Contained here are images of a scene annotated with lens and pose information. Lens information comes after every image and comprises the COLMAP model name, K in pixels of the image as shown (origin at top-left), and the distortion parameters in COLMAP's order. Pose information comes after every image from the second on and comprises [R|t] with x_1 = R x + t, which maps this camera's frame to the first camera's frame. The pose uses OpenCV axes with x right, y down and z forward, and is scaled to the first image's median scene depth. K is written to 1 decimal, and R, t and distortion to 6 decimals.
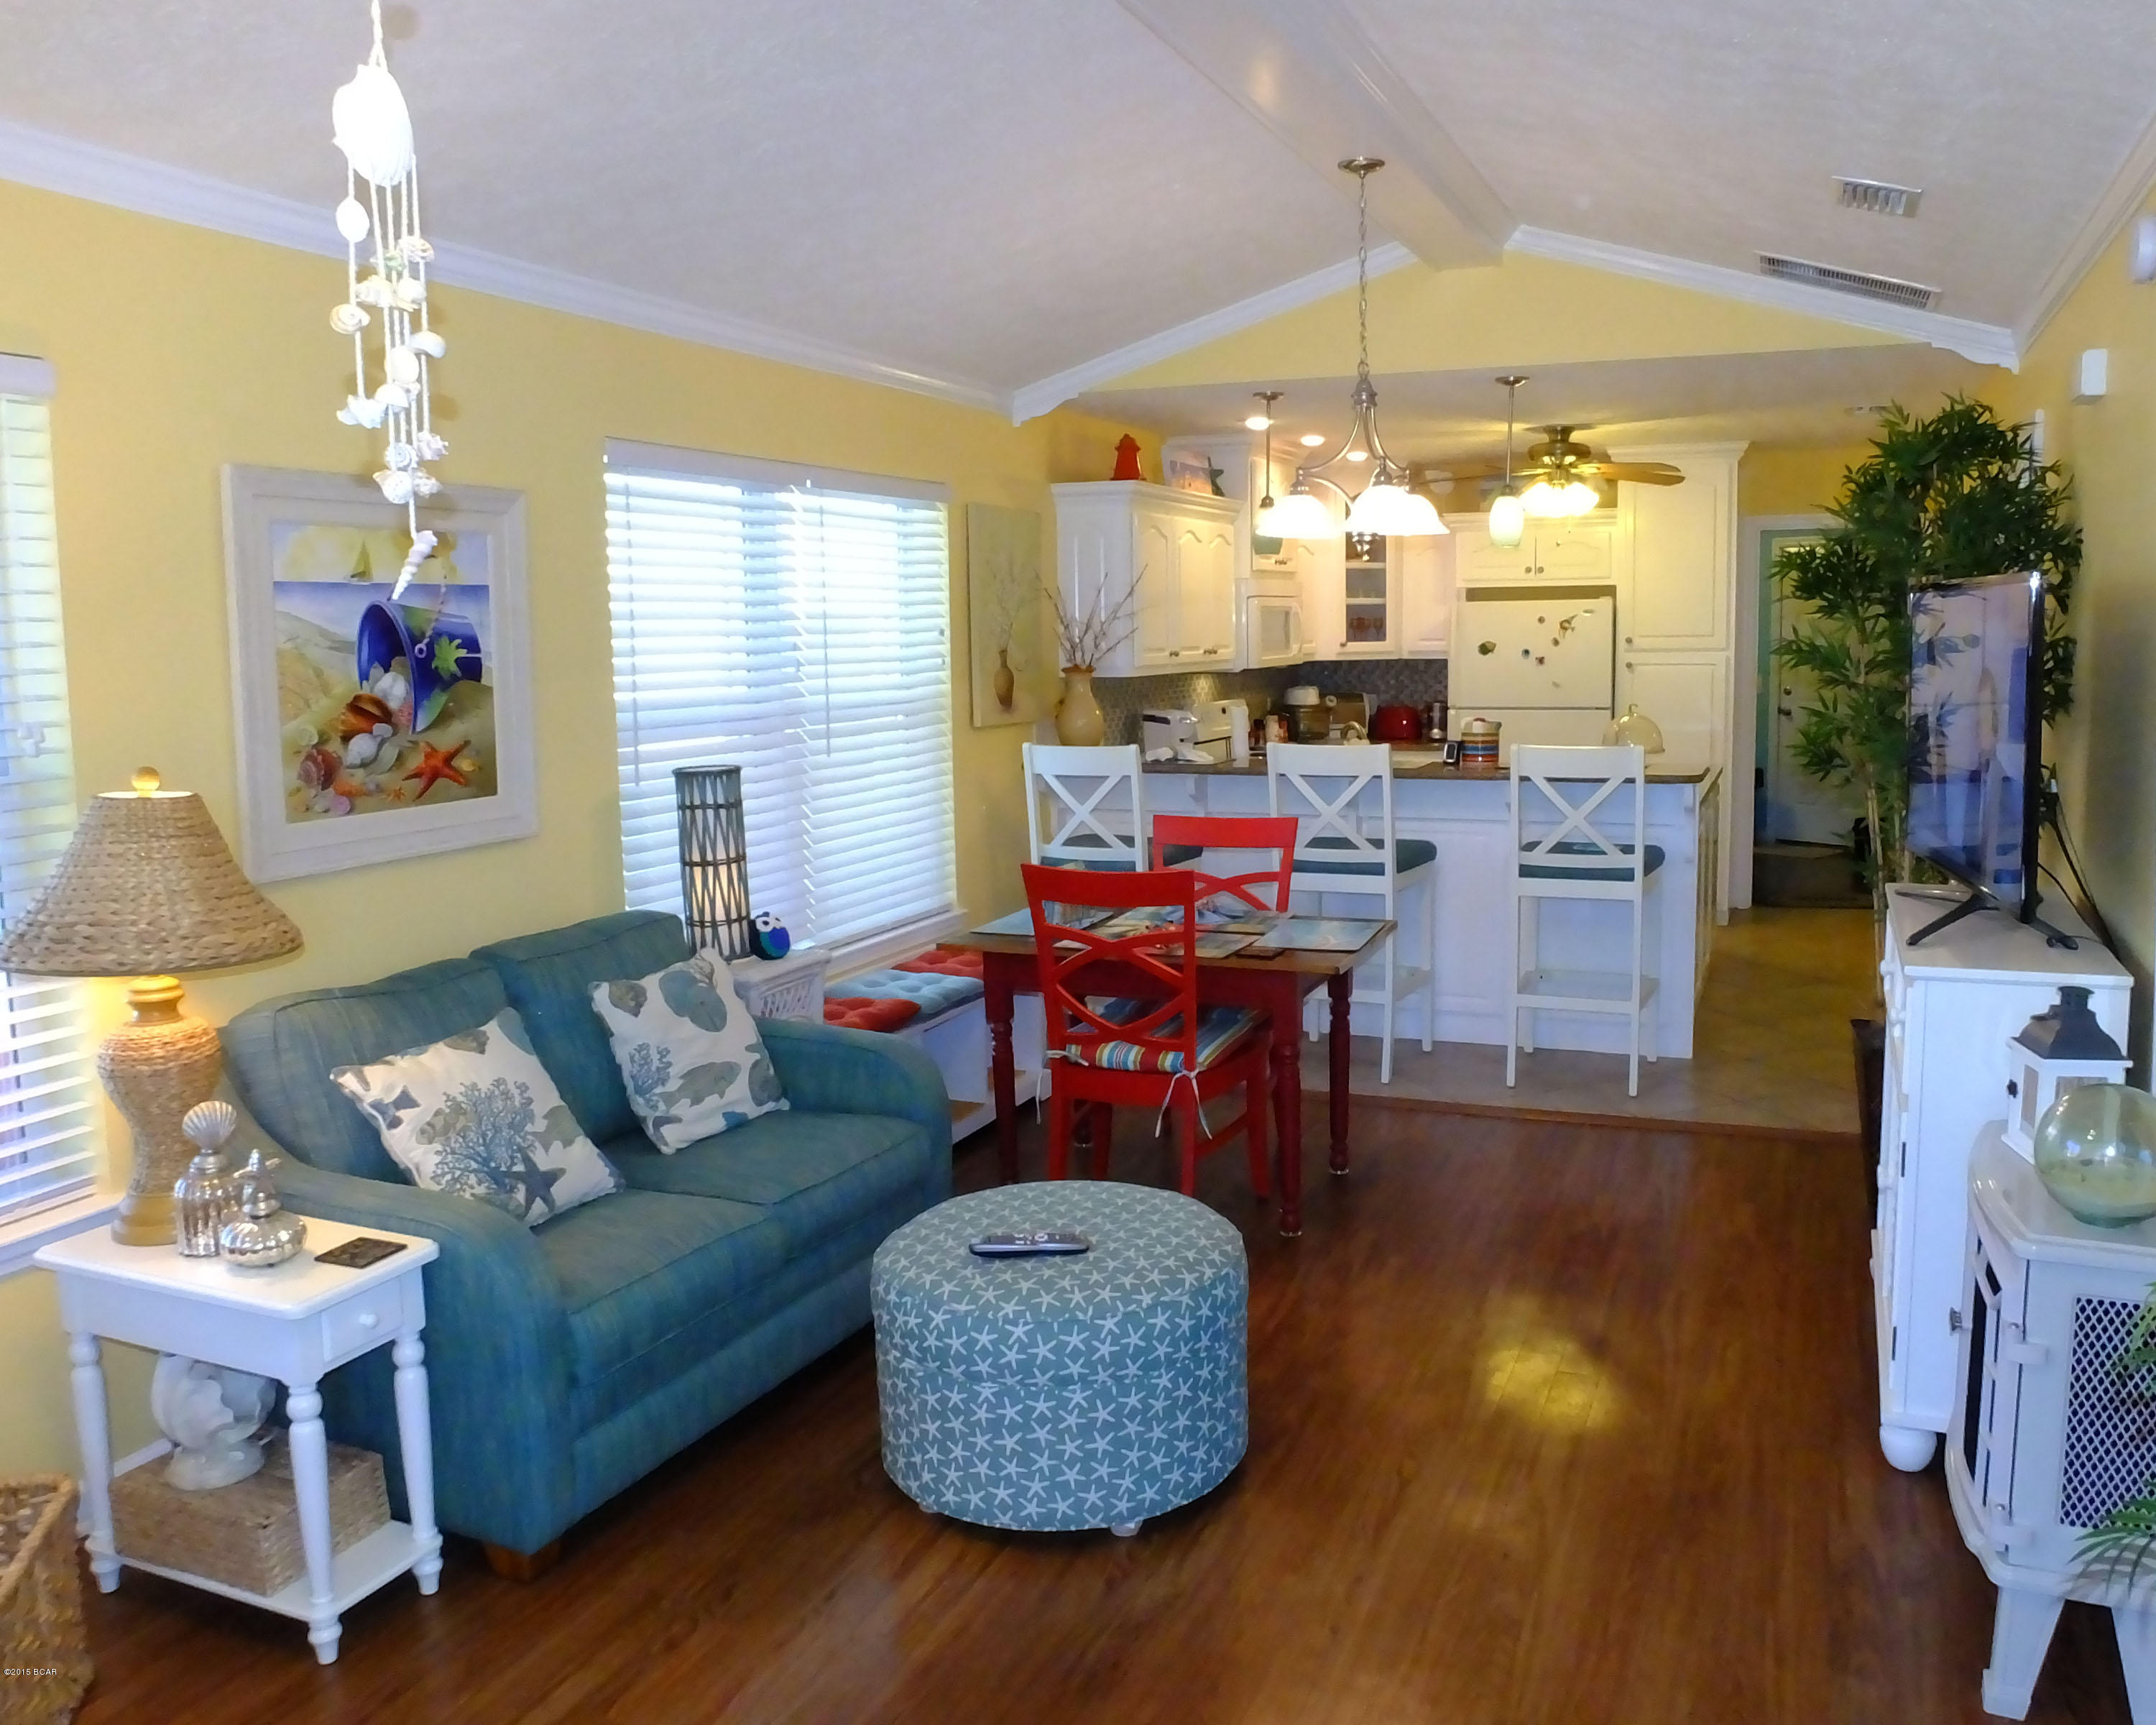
lens RADIAL K [[1649.9, 0, 1099.1], [0, 1649.9, 855.7], [0, 0, 1]] dist [-0.091222, 0.066576]
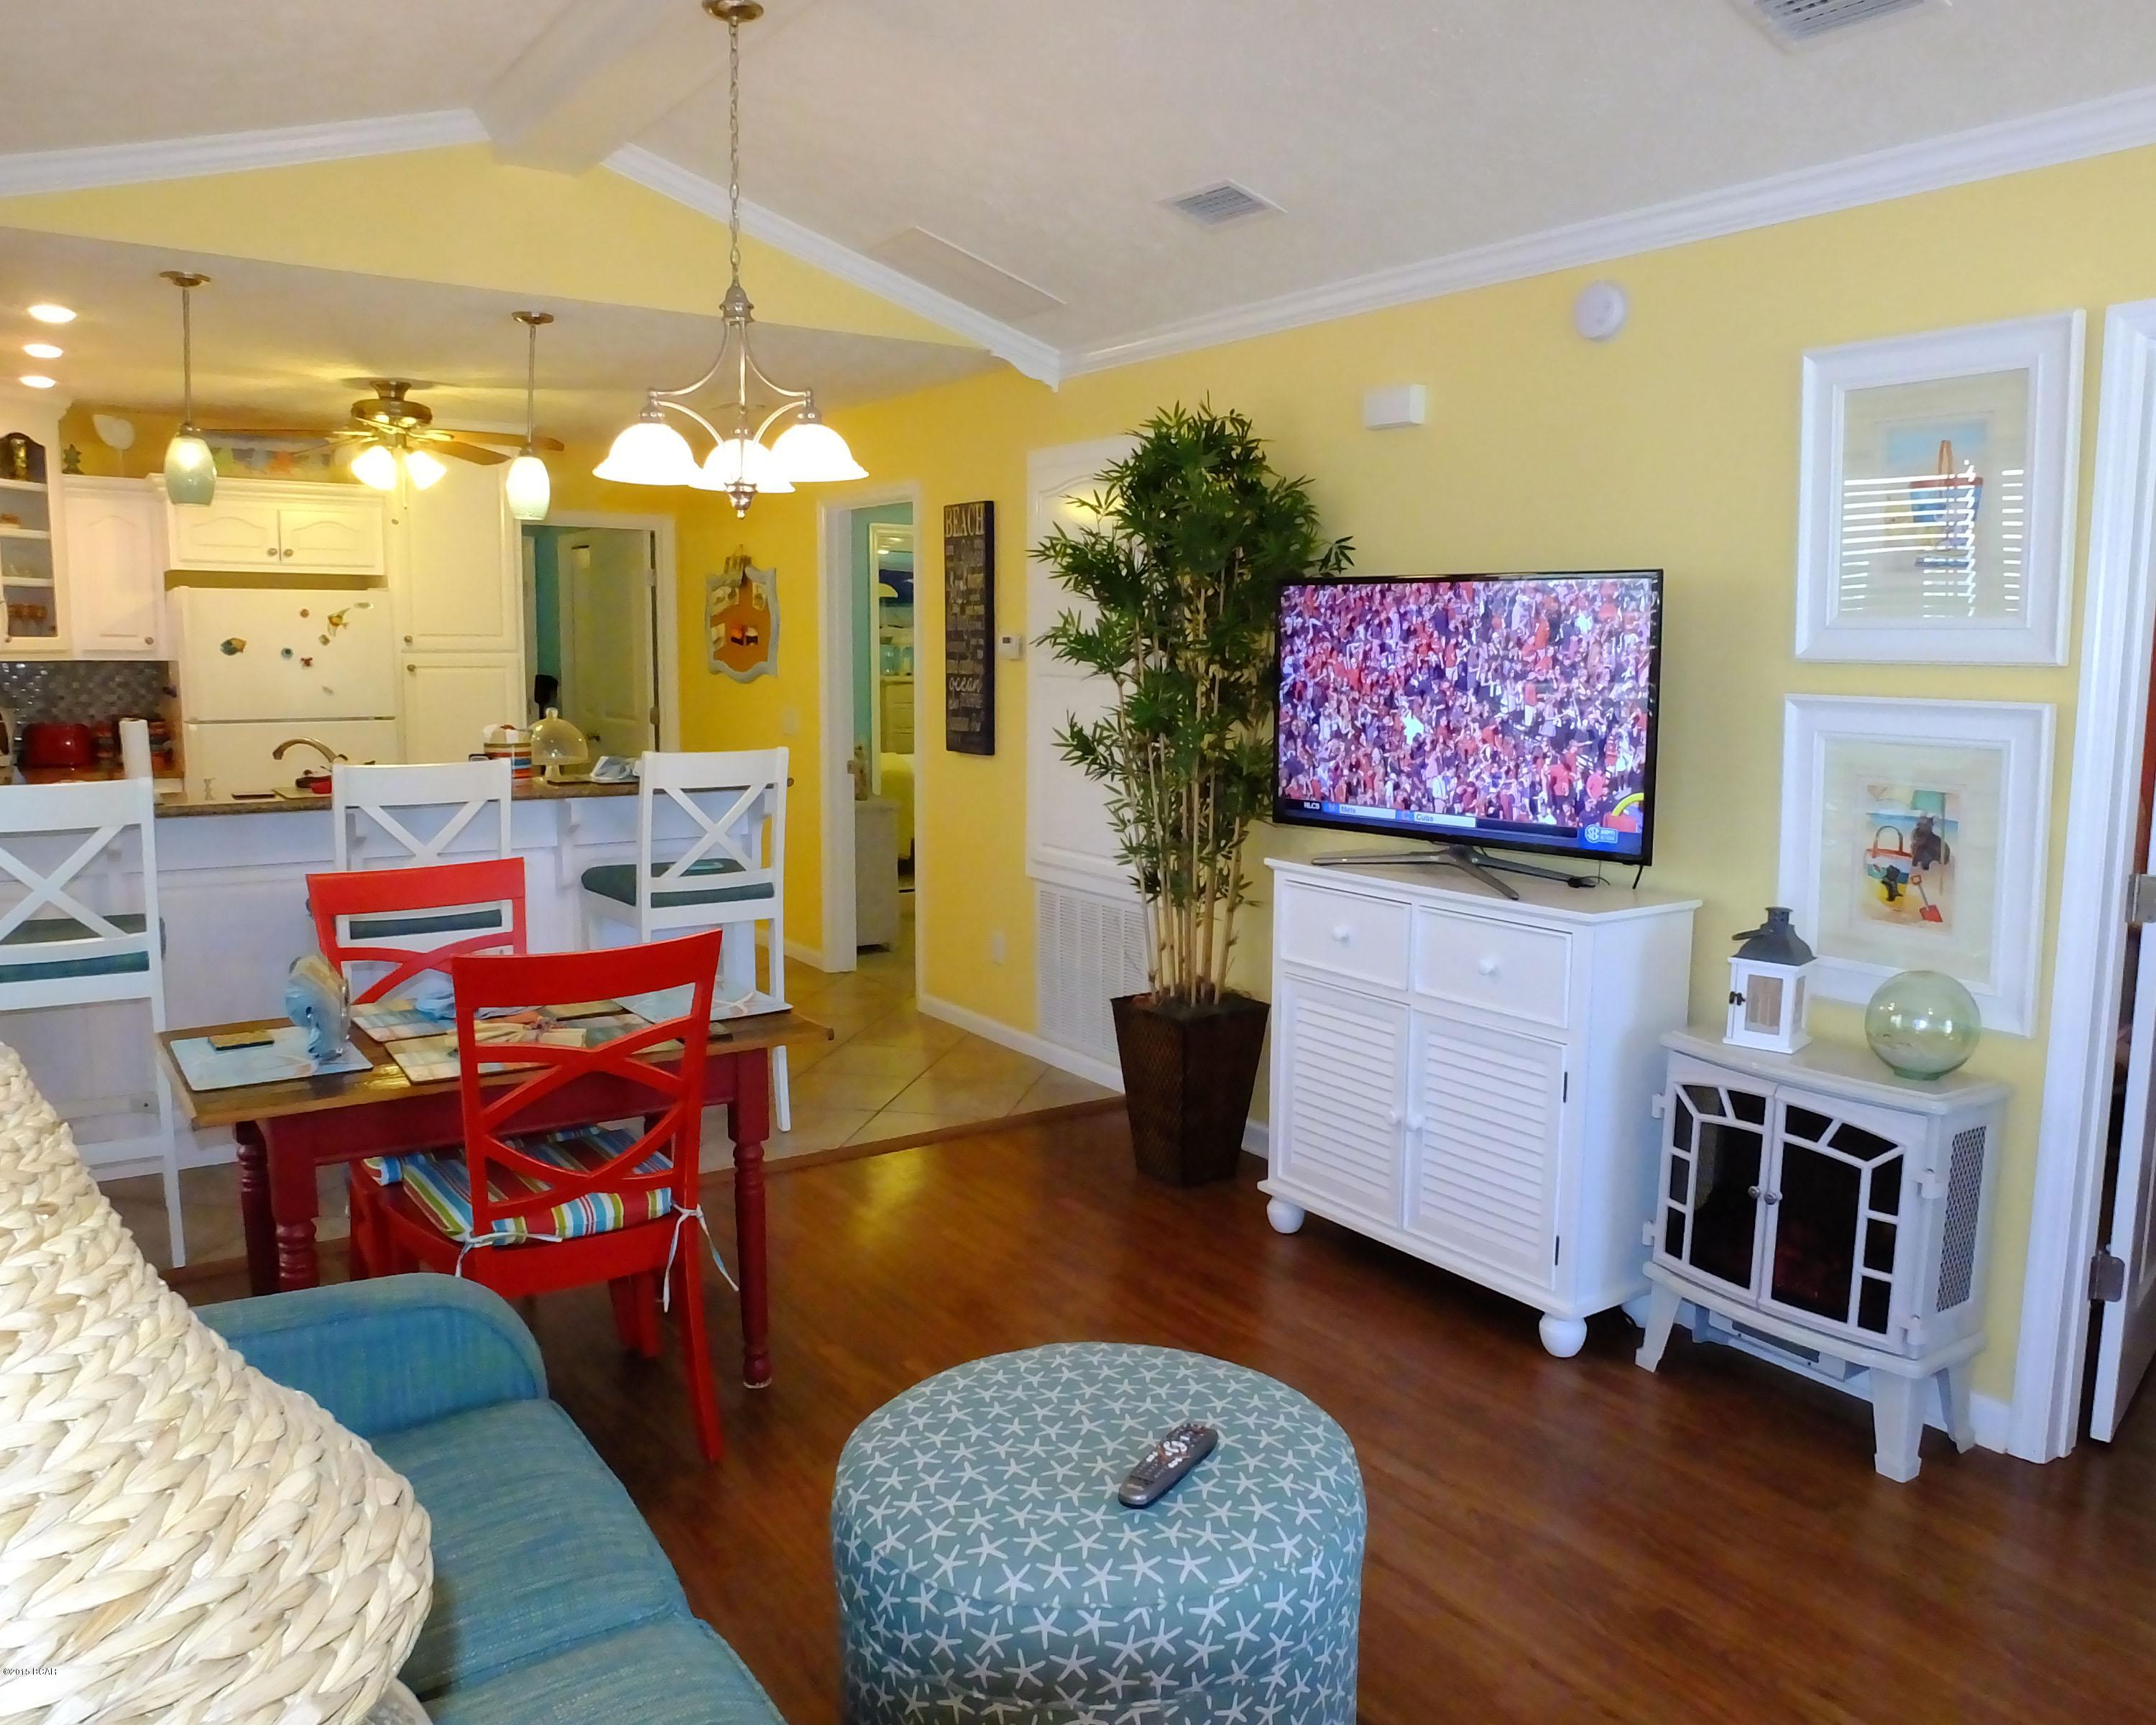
lens RADIAL K [[1649.9, 0, 1092.7], [0, 1649.9, 872.8], [0, 0, 1]] dist [-0.091222, 0.066576]
pose [[0.532506, -0.095542, 0.841017, -0.319586], [0.095022, 0.994076, 0.052765, -0.026595], [-0.841076, 0.051817, 0.538430, 0.331896]]
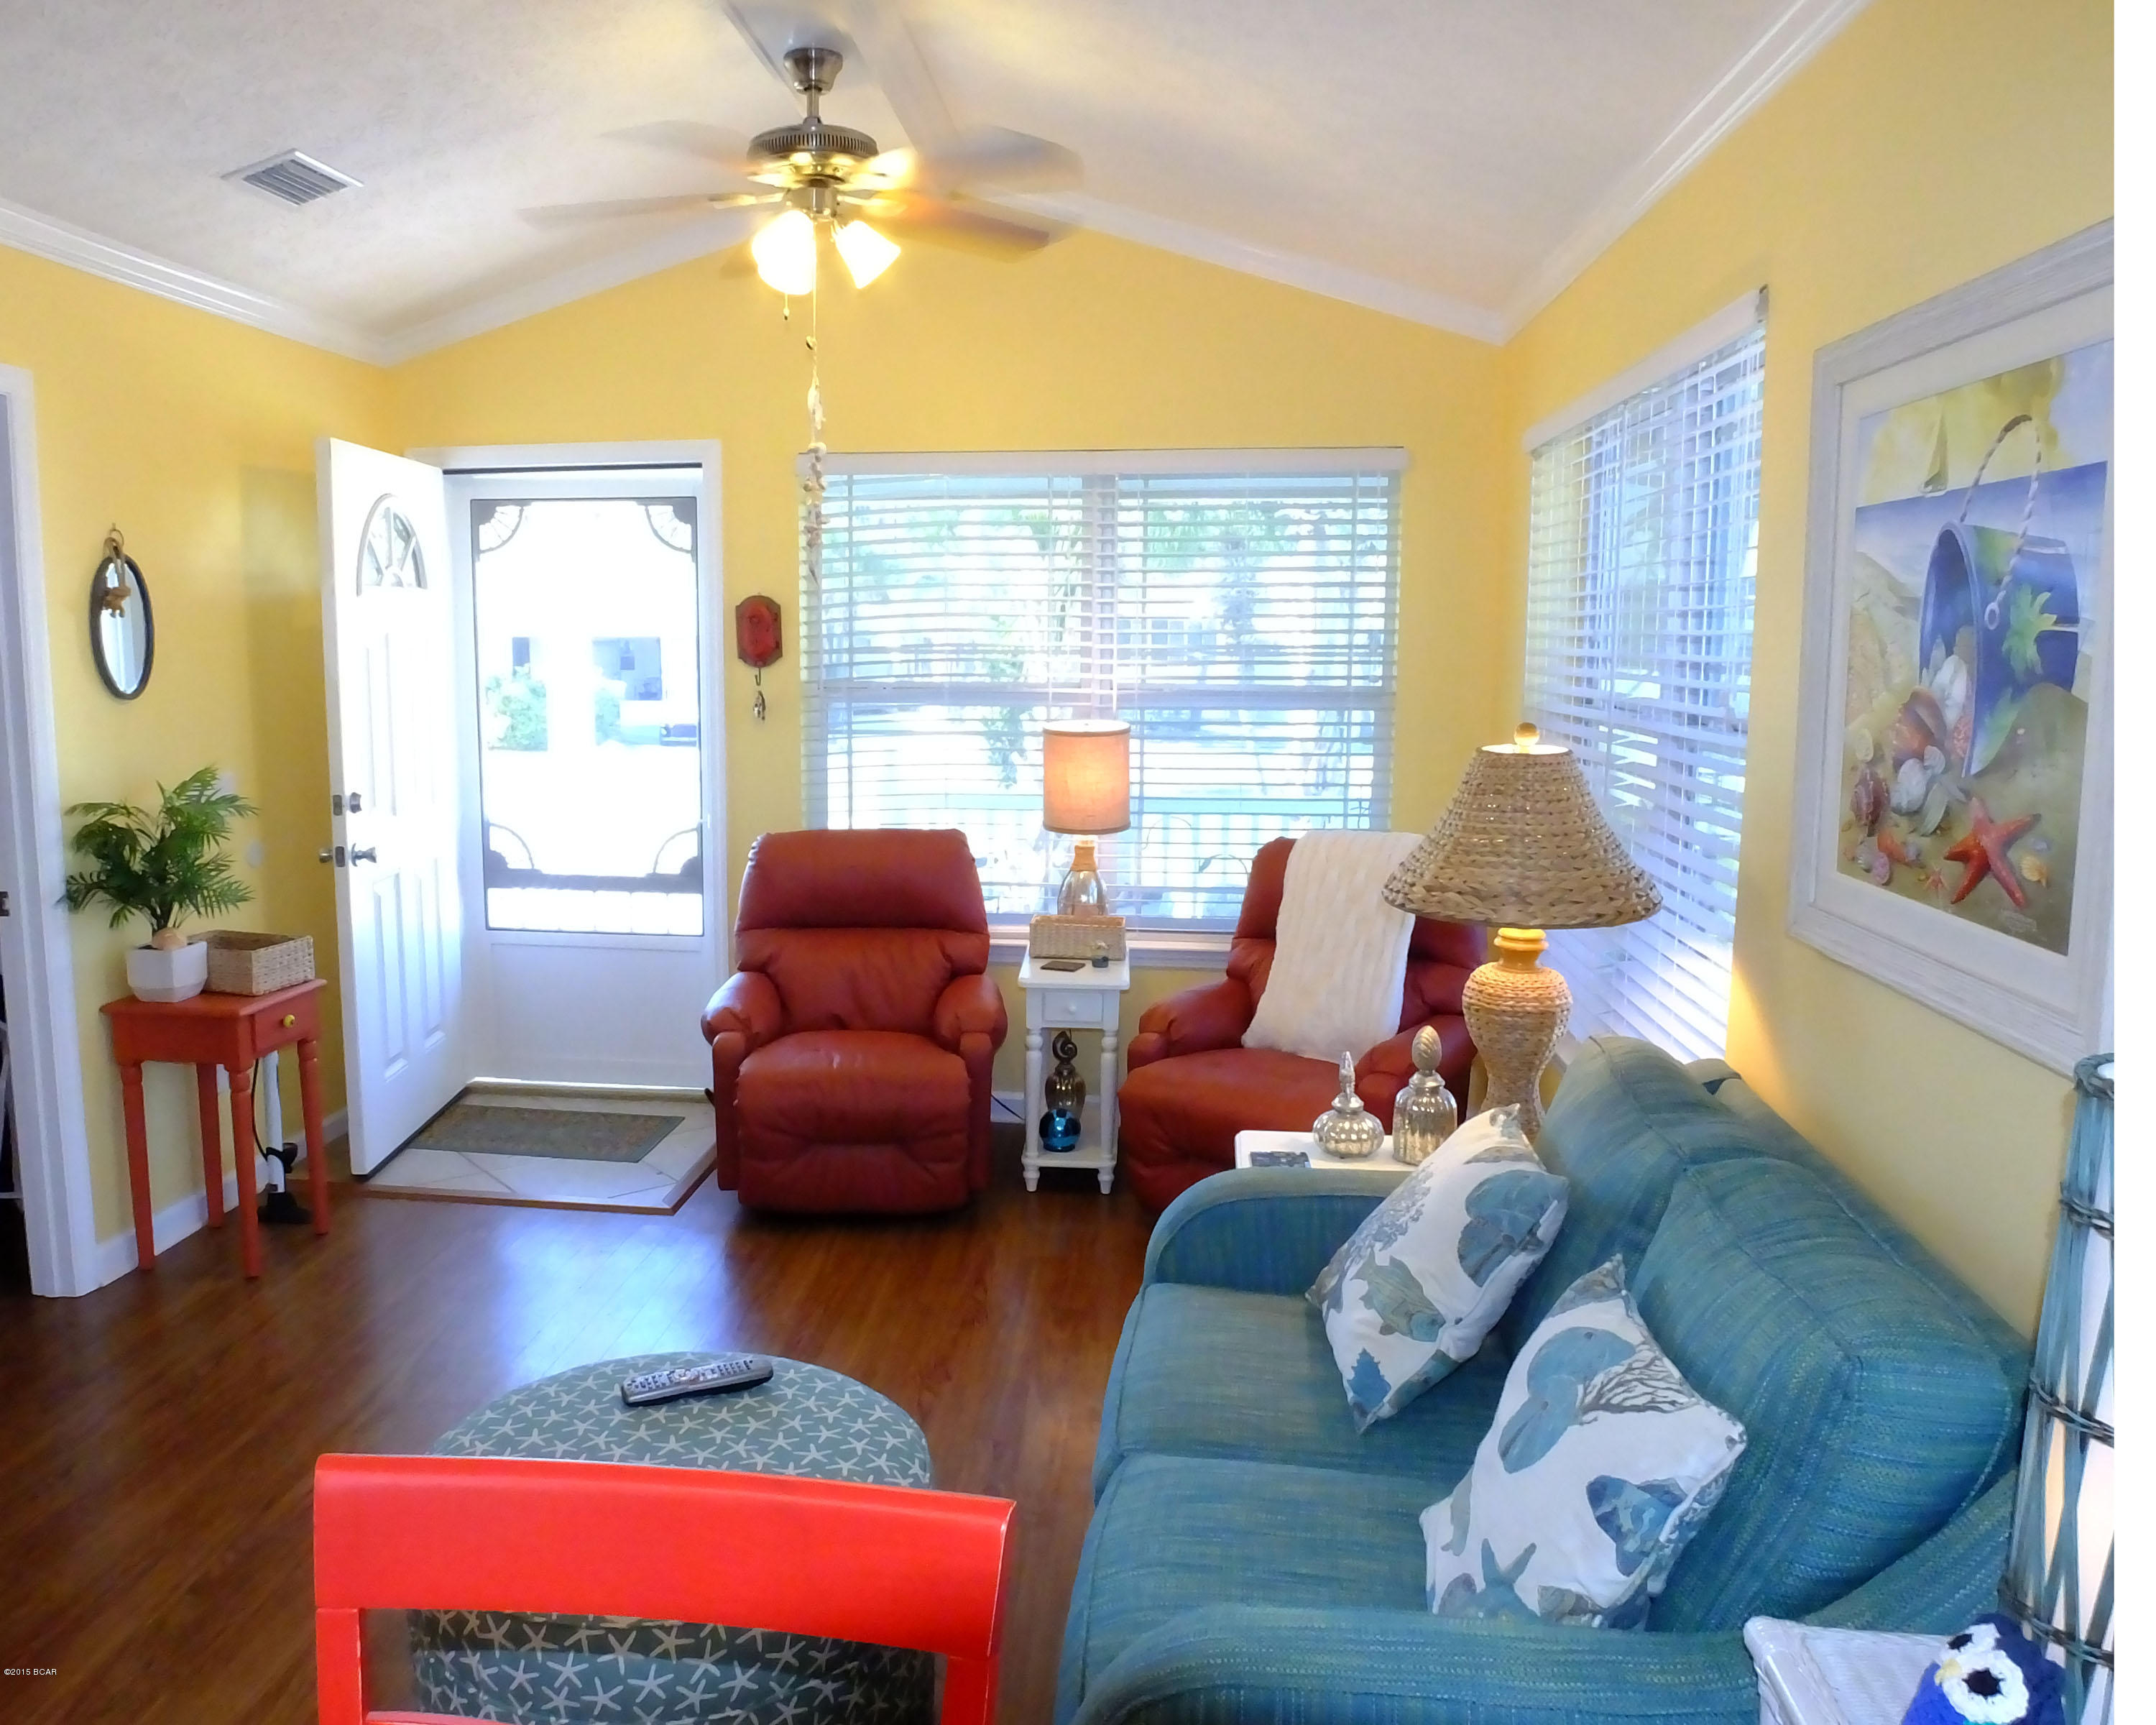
lens RADIAL K [[1649.9, 0, 947.3], [0, 1649.9, 867.0], [0, 0, 1]] dist [-0.091222, 0.066576]
pose [[-0.964376, 0.054838, -0.258790, 0.015939], [-0.018992, 0.961400, 0.274497, -0.112004], [0.263854, 0.269633, -0.926110, 0.860266]]
